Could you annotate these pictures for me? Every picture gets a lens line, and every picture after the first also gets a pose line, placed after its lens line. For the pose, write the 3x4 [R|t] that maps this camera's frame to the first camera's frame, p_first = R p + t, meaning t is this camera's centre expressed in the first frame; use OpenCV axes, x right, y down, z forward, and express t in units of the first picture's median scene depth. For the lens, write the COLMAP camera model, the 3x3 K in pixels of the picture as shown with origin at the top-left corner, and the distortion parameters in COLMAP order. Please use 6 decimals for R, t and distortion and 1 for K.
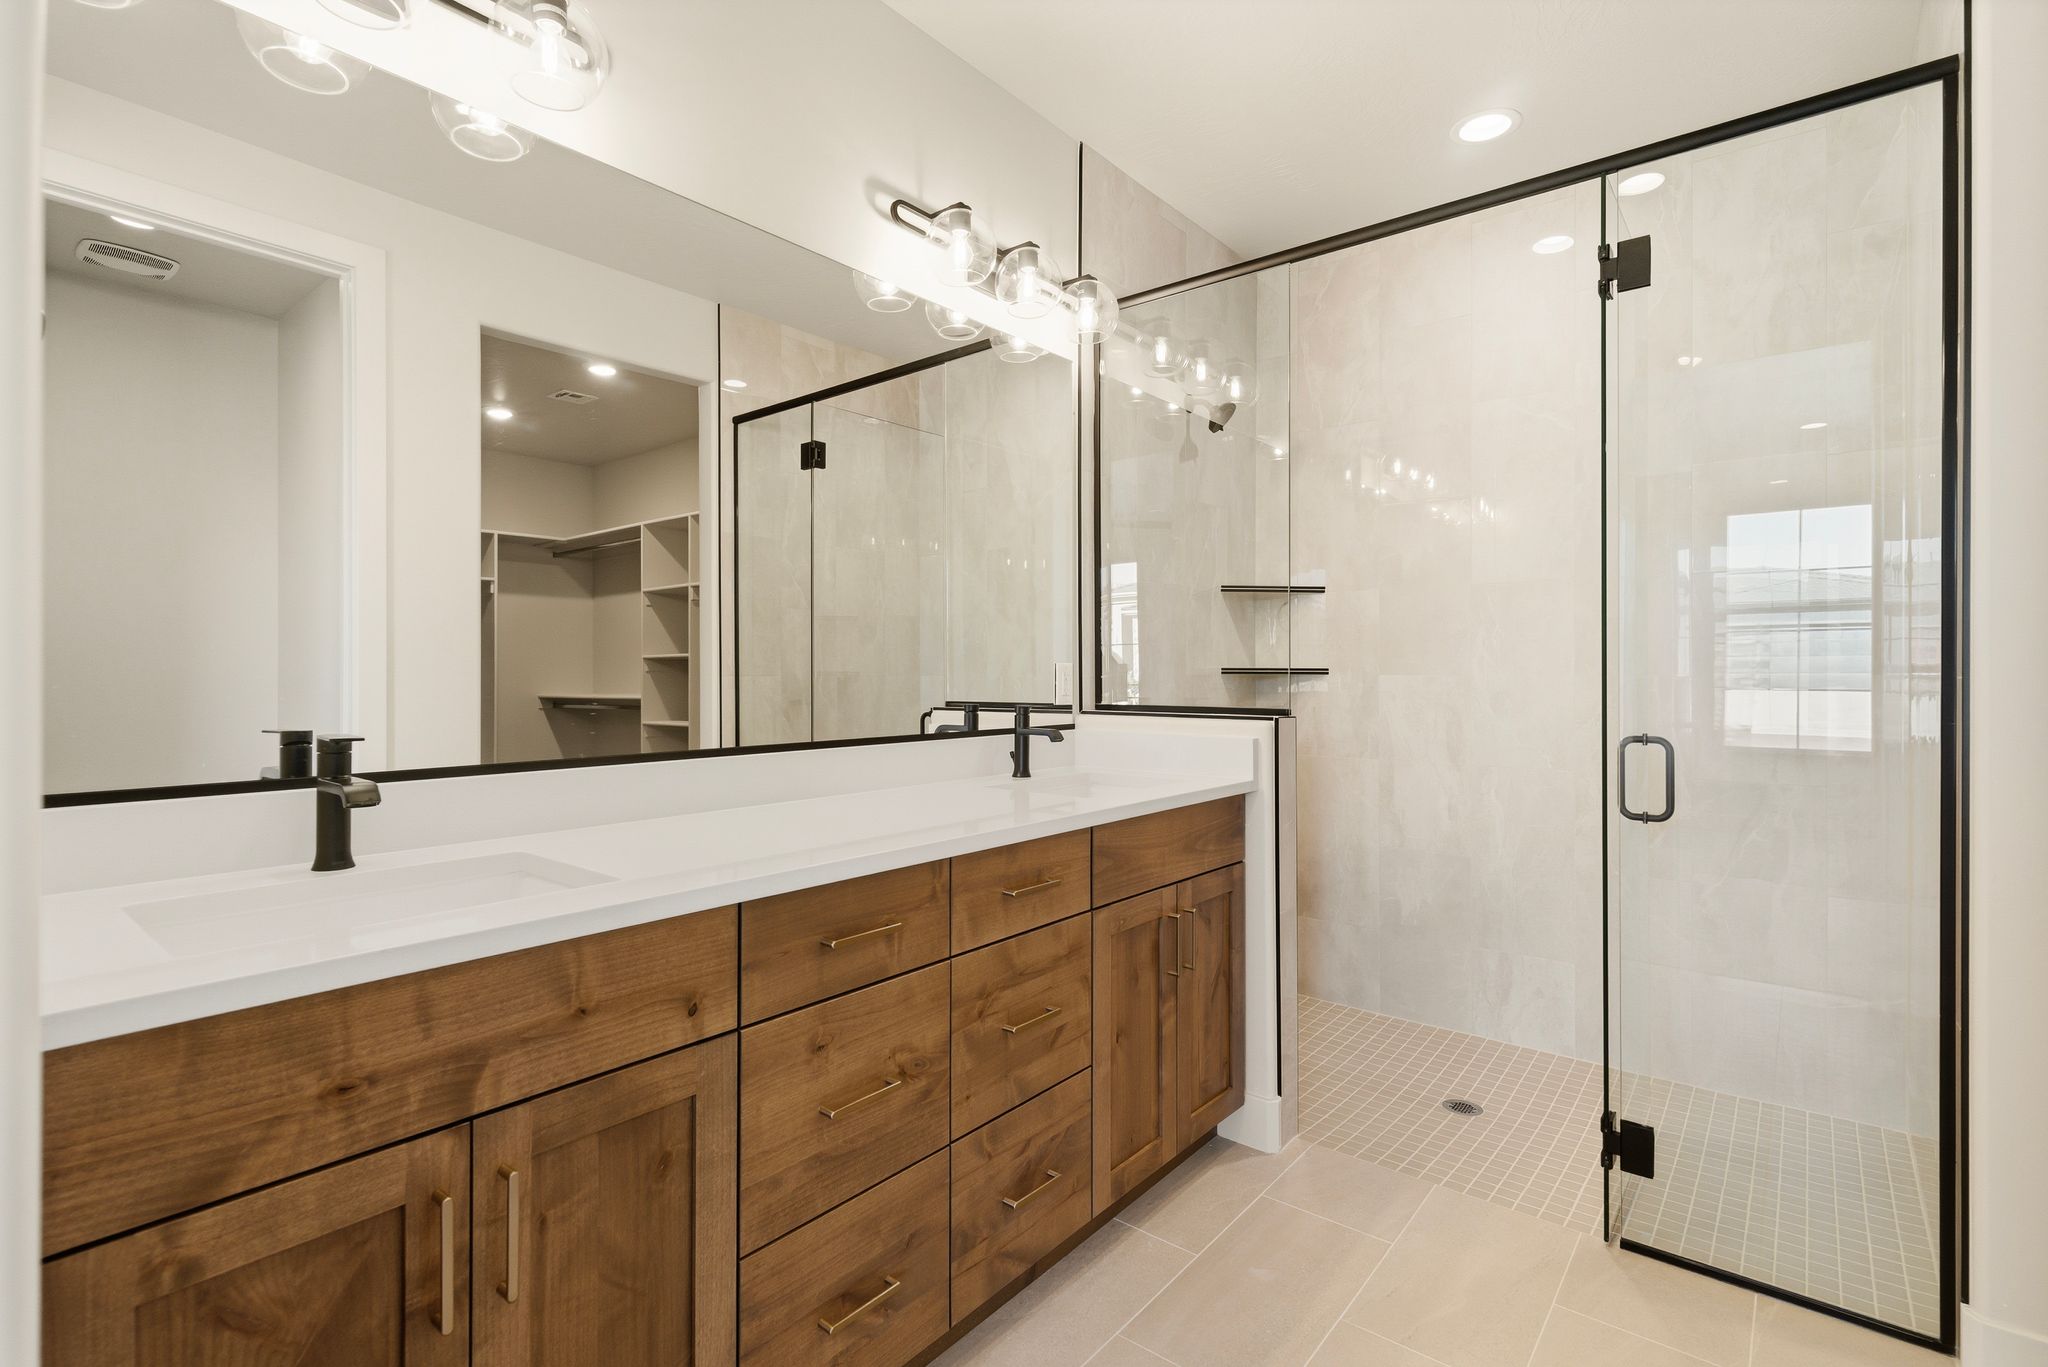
lens RADIAL K [[962.3, 0, 1023.9], [0, 962.3, 681.0], [0, 0, 1]] dist [0.008001, -0.004723]
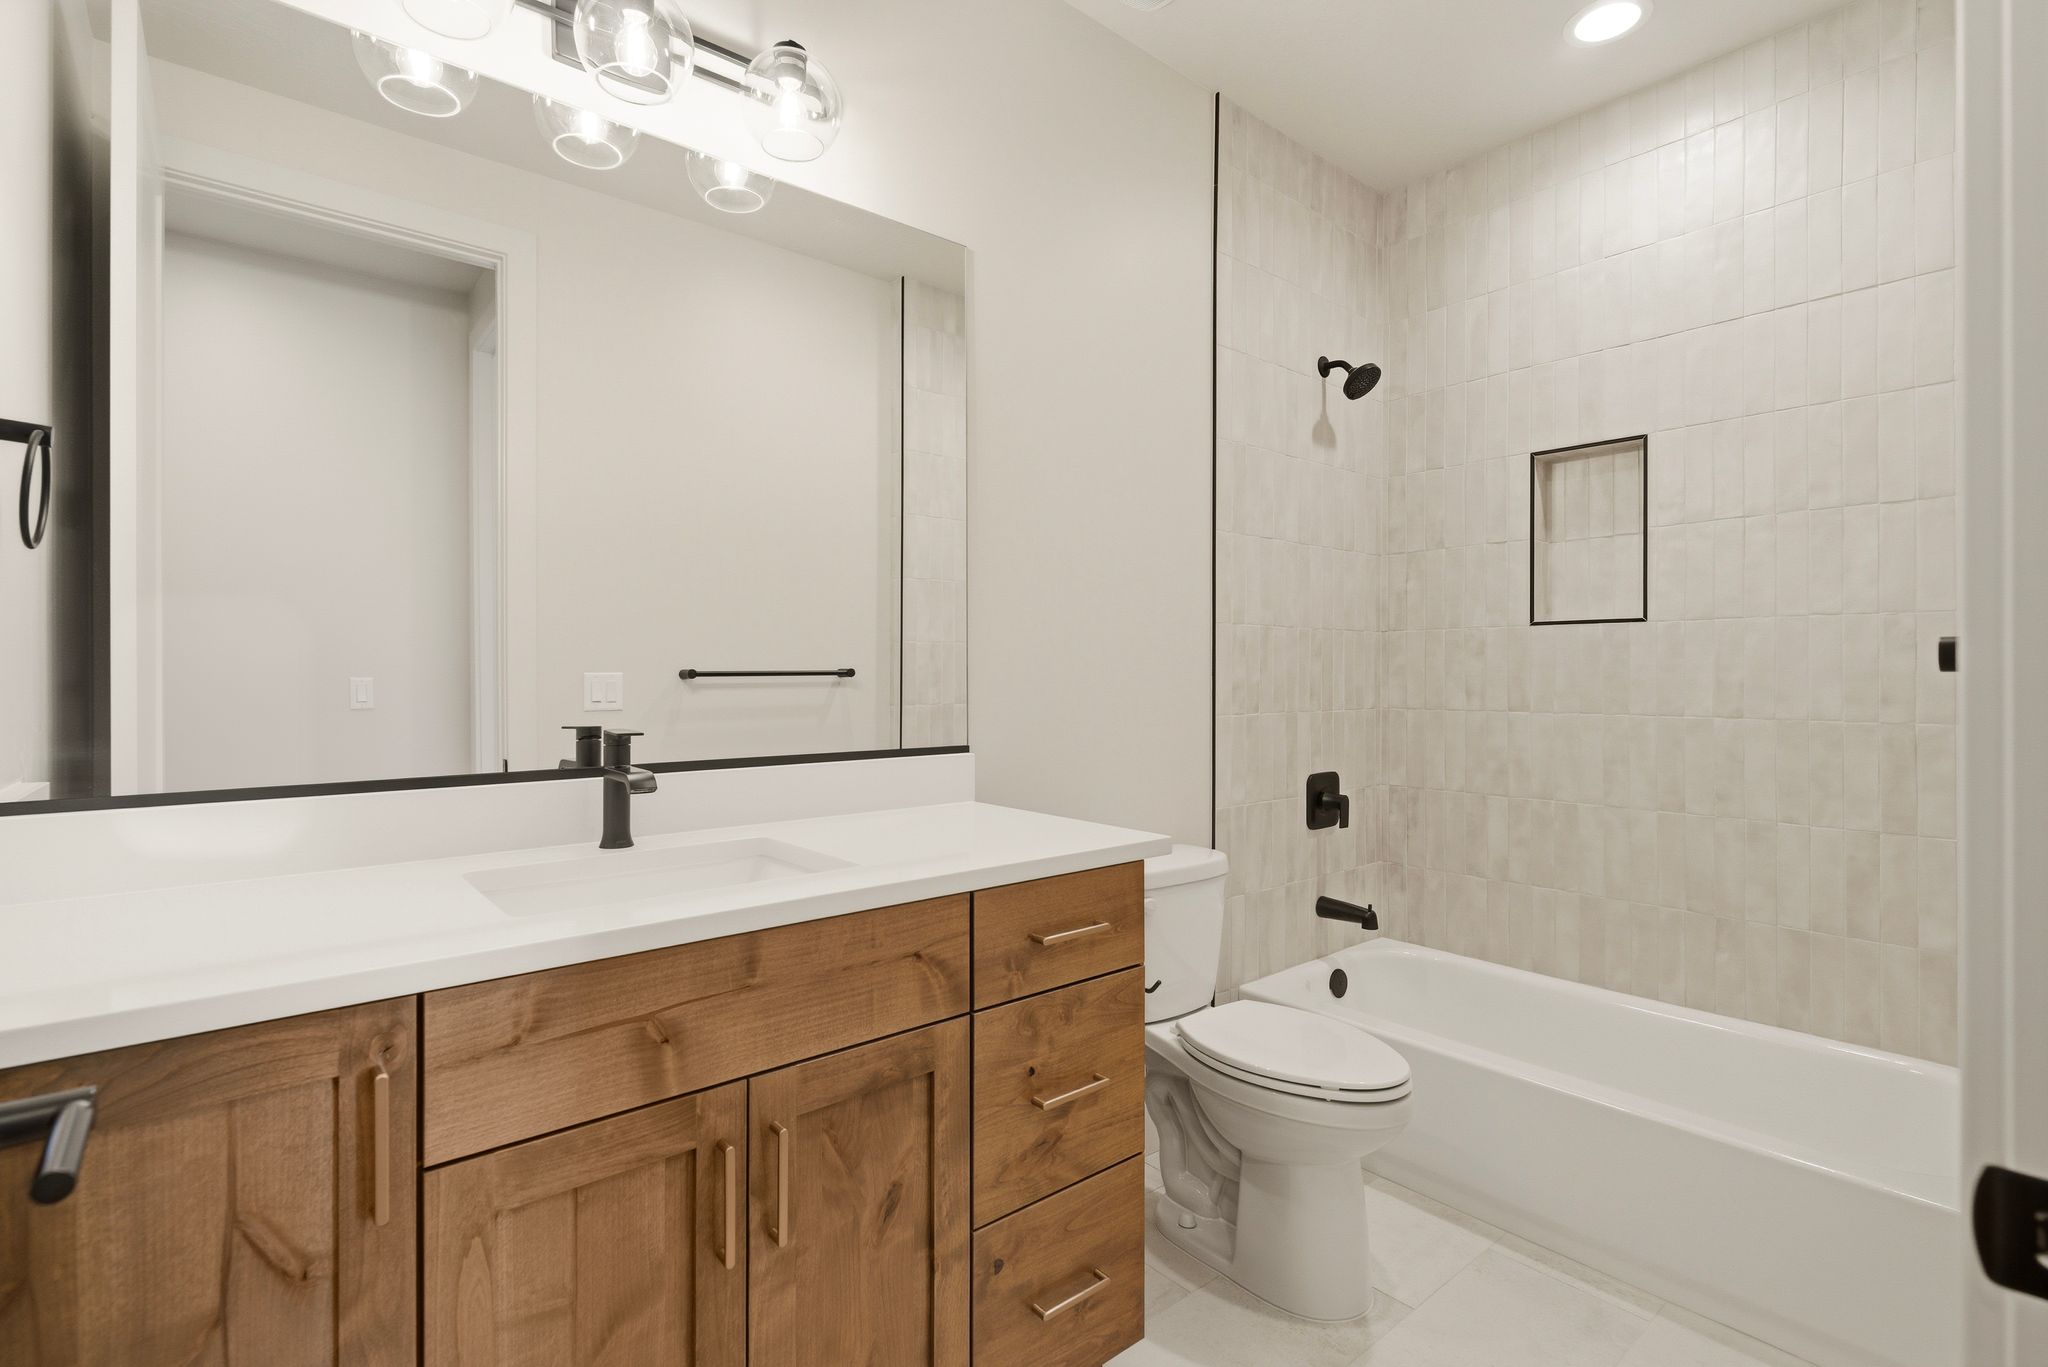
lens RADIAL K [[962.3, 0, 1028.1], [0, 962.3, 674.4], [0, 0, 1]] dist [0.008001, -0.004723]
pose [[0.977055, -0.006913, -0.212874, 0.111583], [0.005828, 0.999967, -0.005724, -0.002425], [0.212907, 0.004352, 0.977063, 0.133263]]
